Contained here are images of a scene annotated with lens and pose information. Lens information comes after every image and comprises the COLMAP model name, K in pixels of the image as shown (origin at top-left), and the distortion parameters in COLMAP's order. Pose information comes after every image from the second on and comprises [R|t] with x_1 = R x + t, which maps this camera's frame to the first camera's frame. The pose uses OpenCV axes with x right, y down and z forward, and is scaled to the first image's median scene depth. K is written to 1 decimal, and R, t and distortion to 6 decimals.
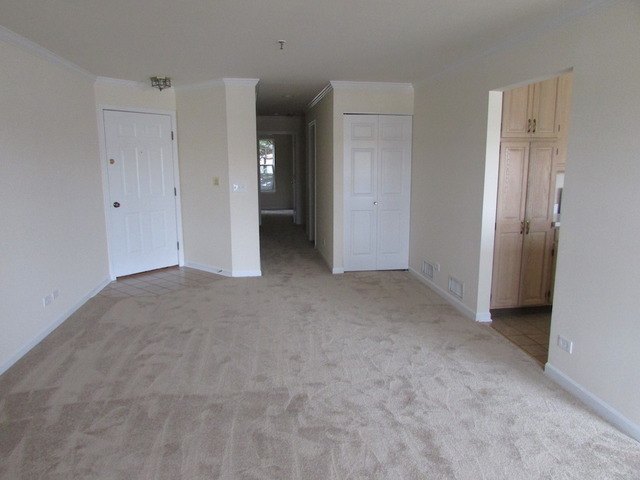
lens RADIAL K [[457.4, 0, 314.4], [0, 457.4, 237.3], [0, 0, 1]] dist [-0.039179, 0.024982]
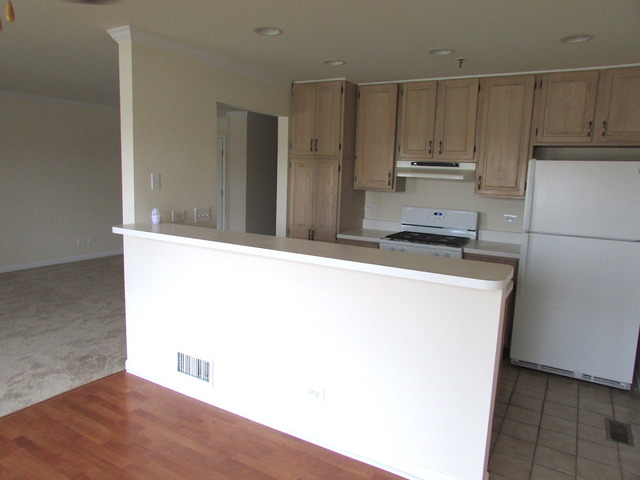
lens RADIAL K [[457.4, 0, 317.1], [0, 457.4, 243.9], [0, 0, 1]] dist [-0.039179, 0.024982]
pose [[0.780498, 0.128687, -0.611770, 1.282579], [-0.142275, 0.989469, 0.026622, -0.035416], [0.608753, 0.066261, 0.790588, 0.129351]]
